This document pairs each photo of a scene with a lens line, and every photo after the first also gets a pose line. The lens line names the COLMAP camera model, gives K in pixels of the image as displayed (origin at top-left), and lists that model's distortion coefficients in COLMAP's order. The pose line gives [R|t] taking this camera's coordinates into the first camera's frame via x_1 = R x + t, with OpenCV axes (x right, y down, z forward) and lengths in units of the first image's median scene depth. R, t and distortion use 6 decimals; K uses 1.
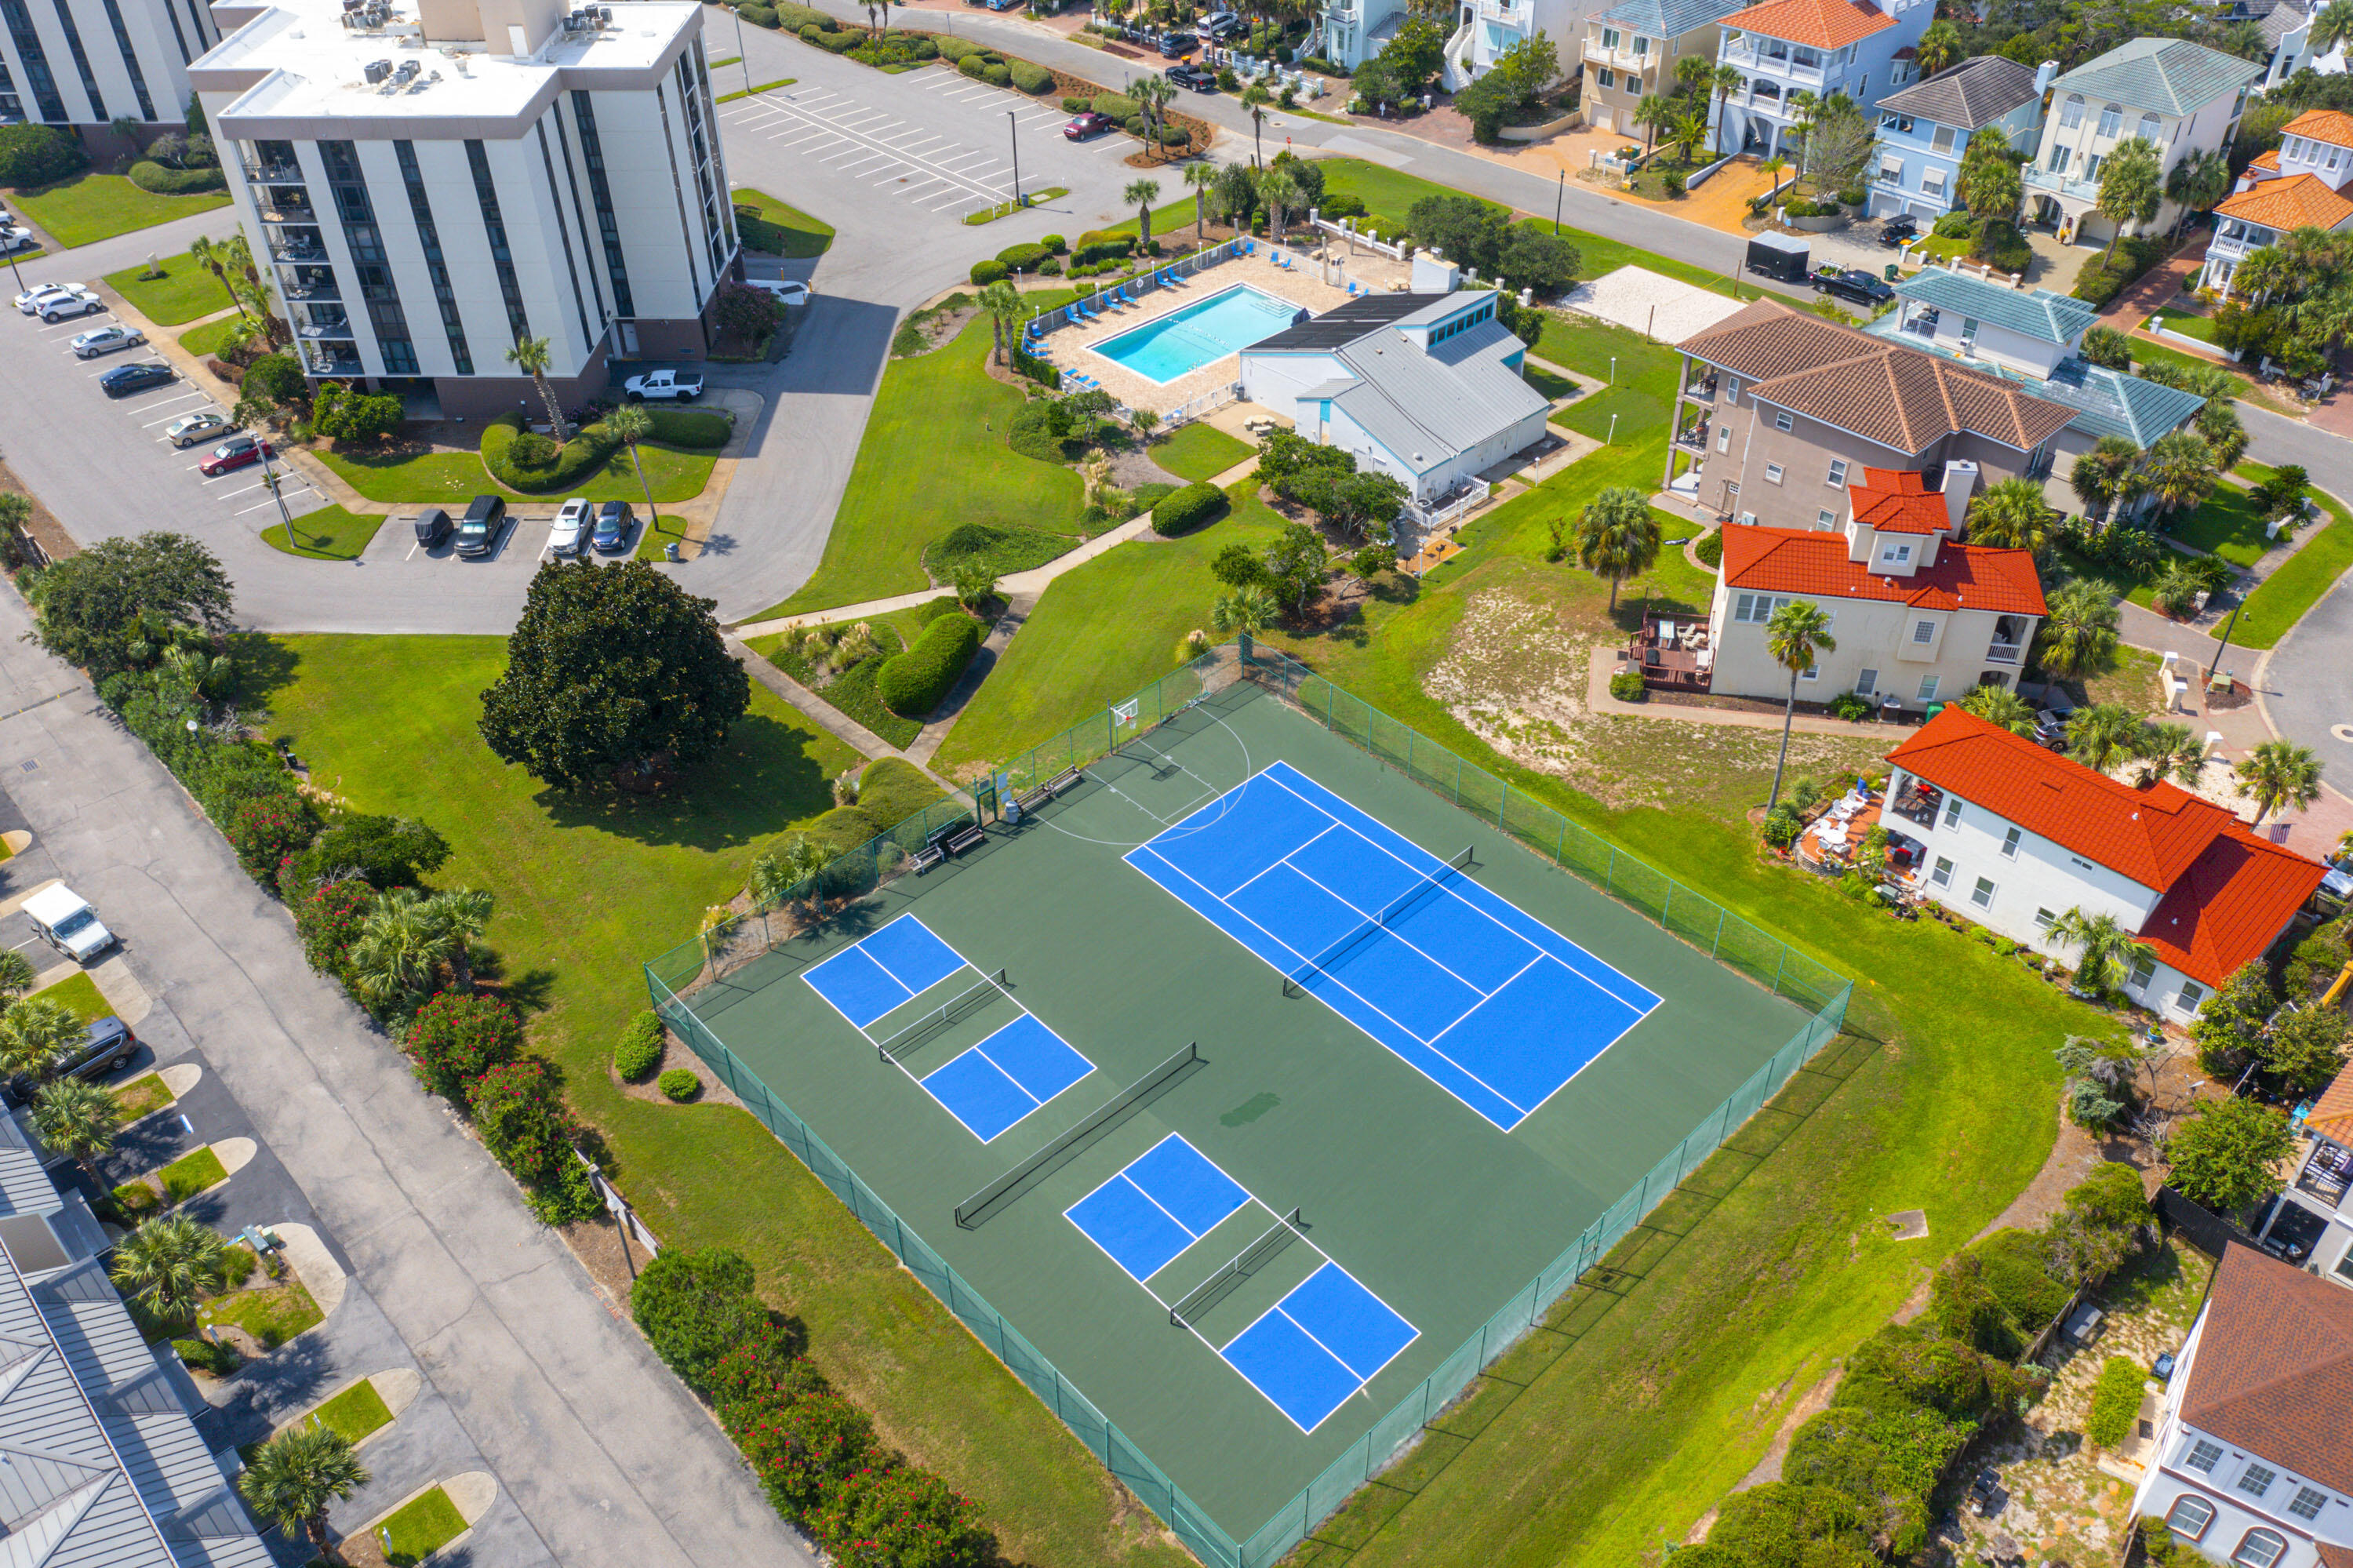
lens RADIAL K [[1878.8, 0, 1176.5], [0, 1878.8, 784.0], [0, 0, 1]] dist [-0.017654, -0.004014]
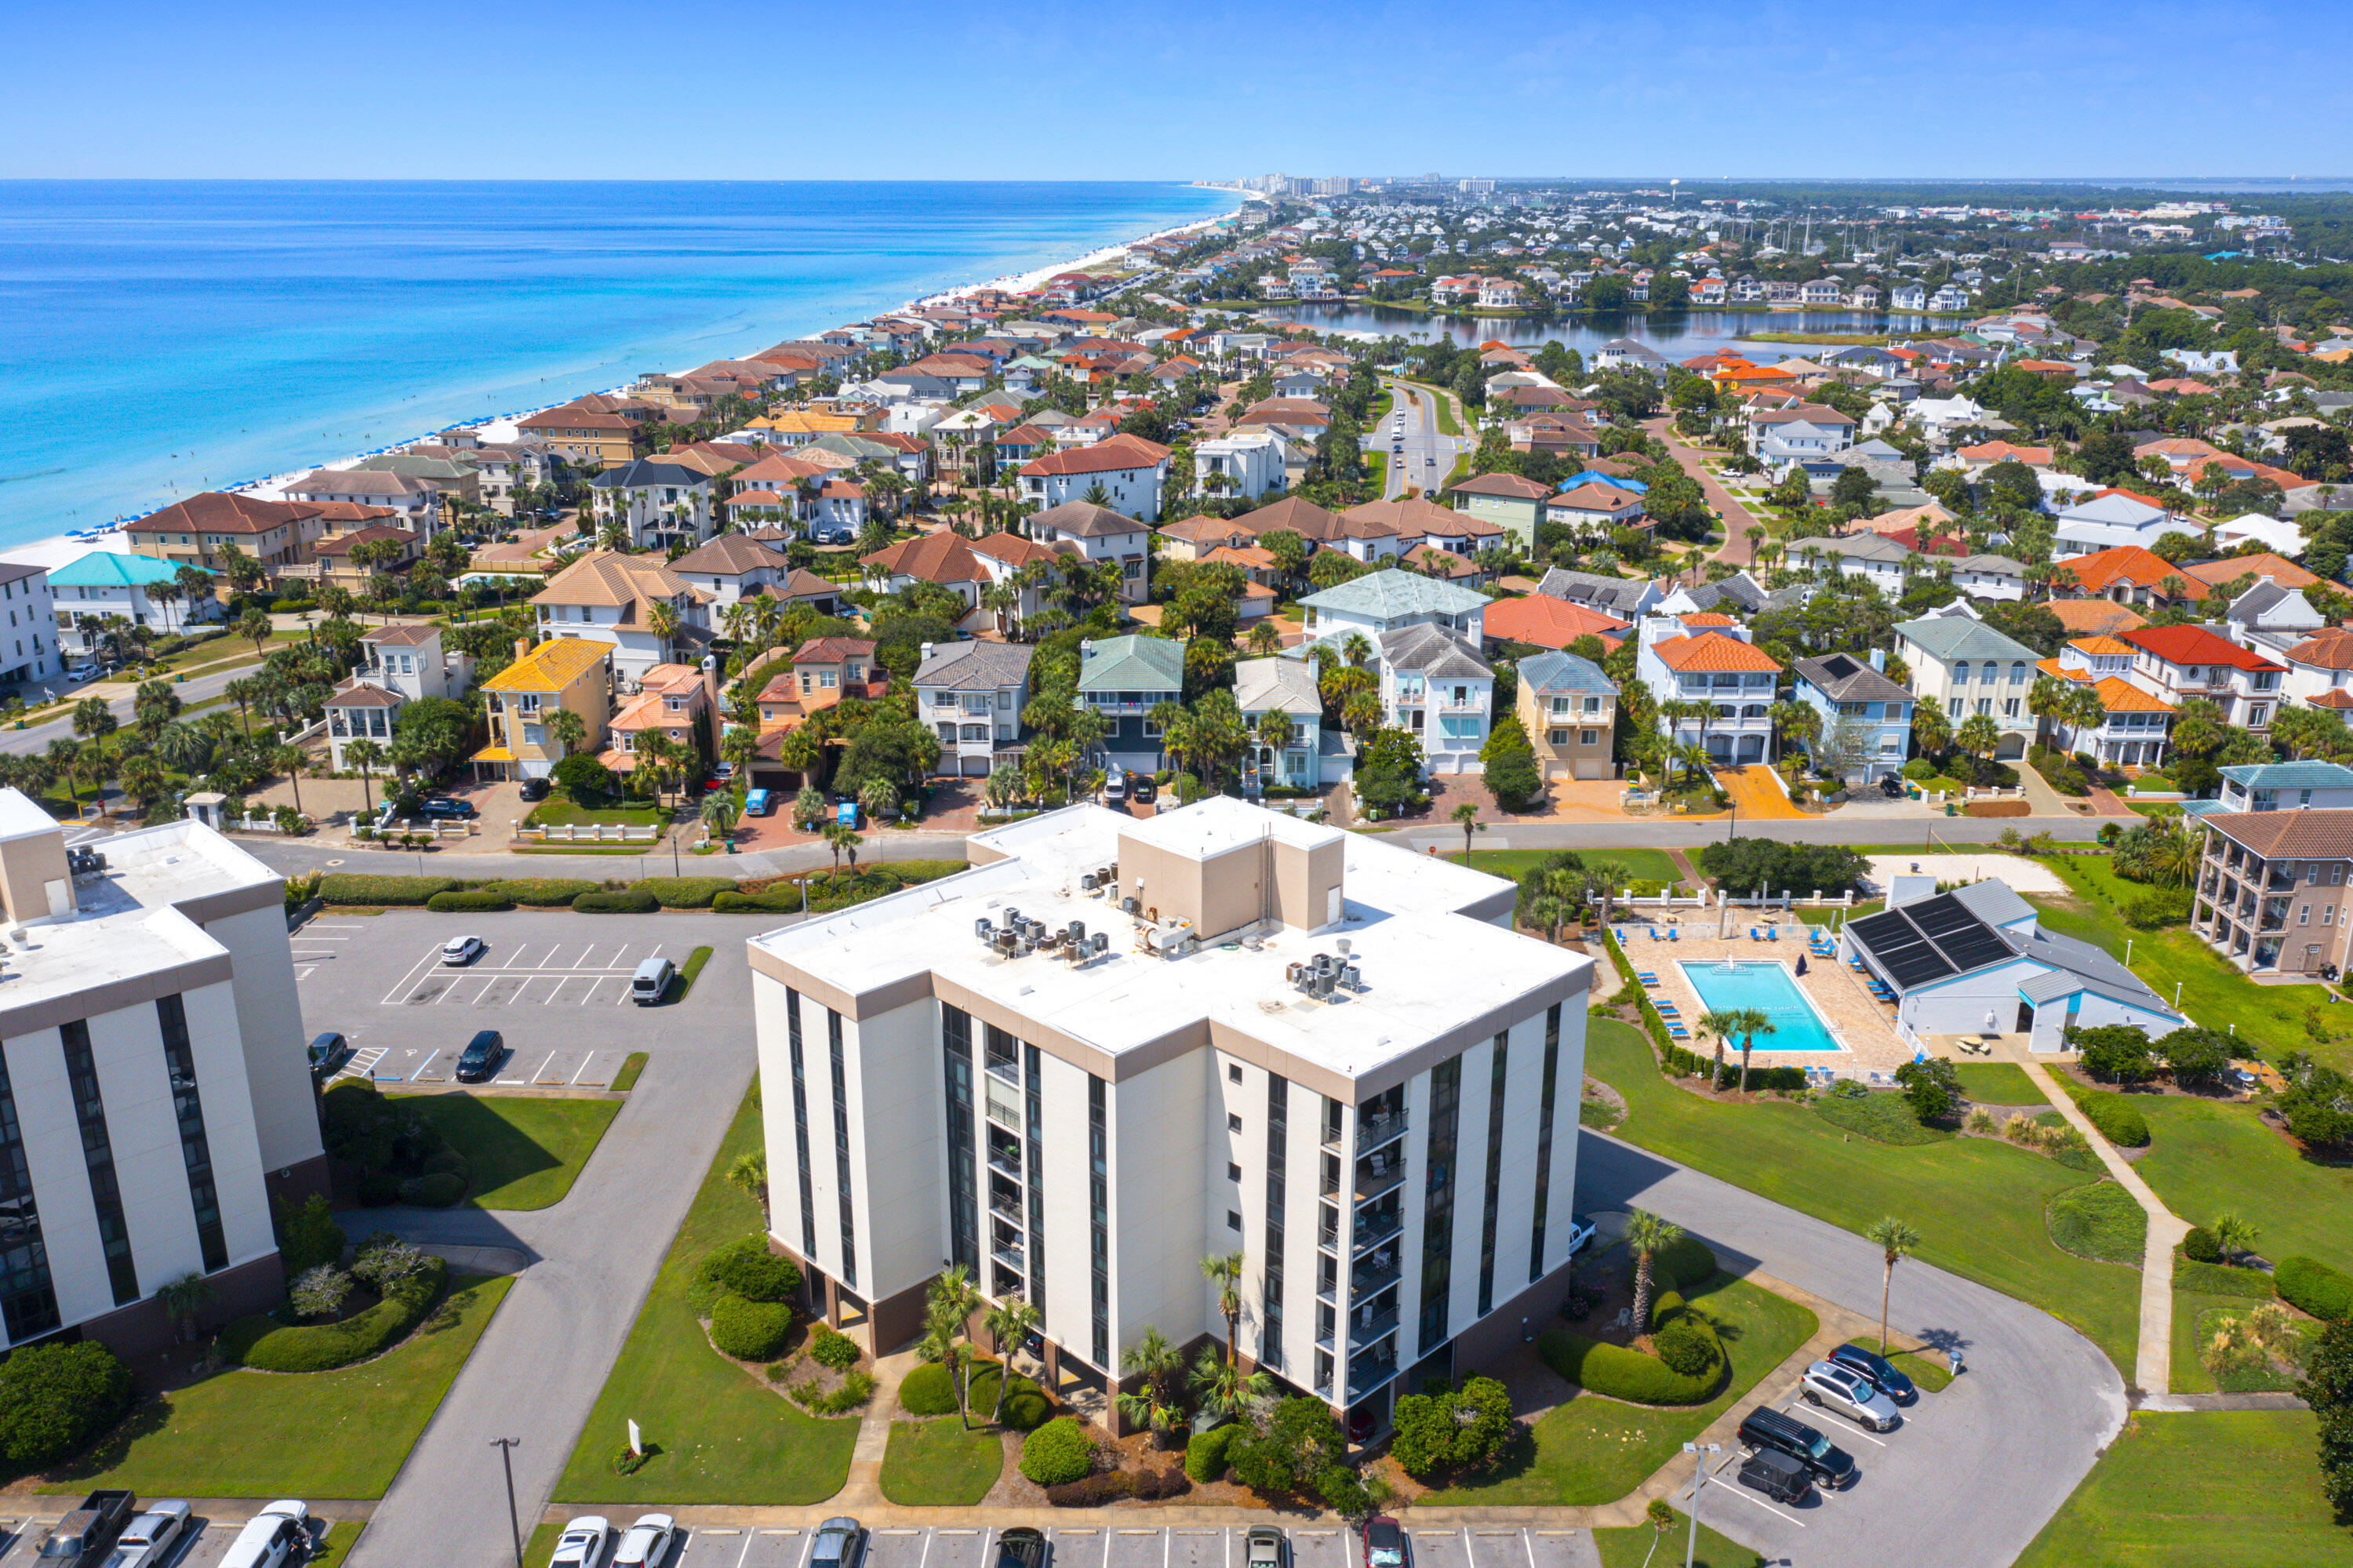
lens RADIAL K [[1860.0, 0, 1176.5], [0, 1860.0, 784.0], [0, 0, 1]] dist [-0.016130, -0.001412]
pose [[0.690601, -0.211897, 0.691498, -0.867175], [0.443113, 0.879615, -0.172996, -0.305524], [-0.571595, 0.425884, 0.701358, 0.406529]]
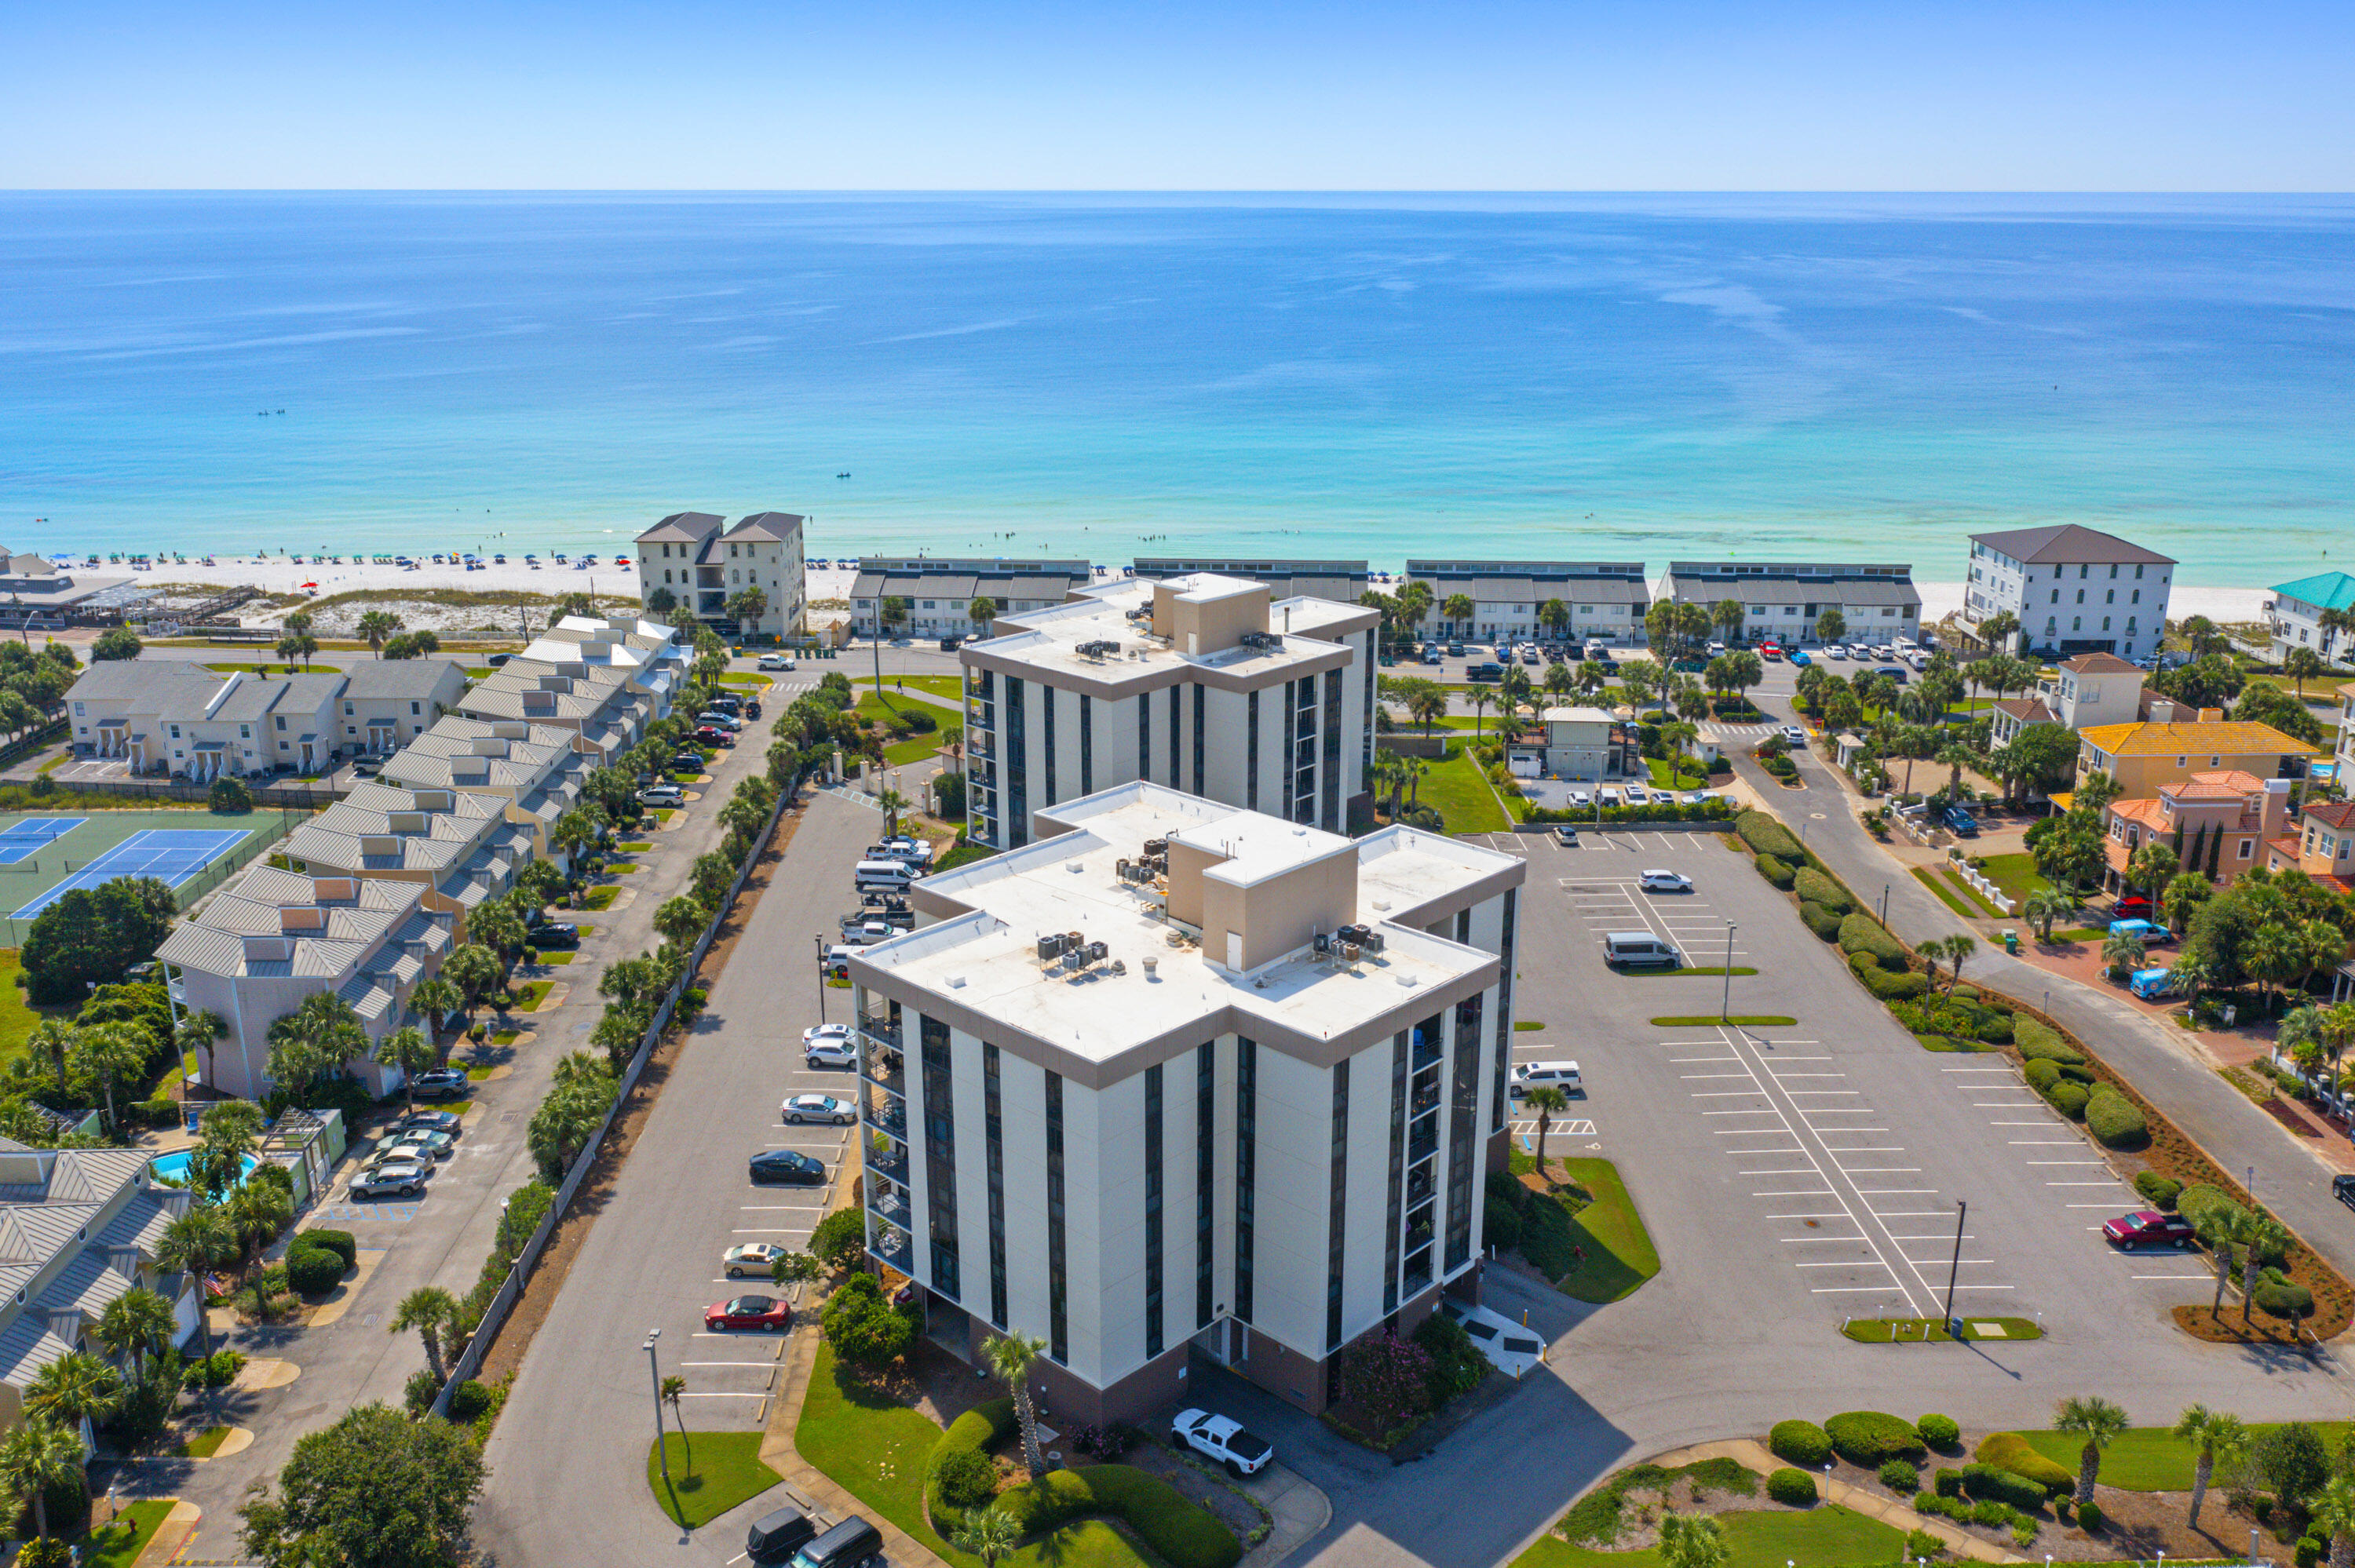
lens RADIAL K [[1880.1, 0, 1177.5], [0, 1880.1, 784.0], [0, 0, 1]] dist [-0.017654, -0.004014]
pose [[0.736557, 0.209617, -0.643074, 0.112044], [-0.425807, 0.882416, -0.200074, -0.266834], [0.525520, 0.421191, 0.739207, 0.342773]]
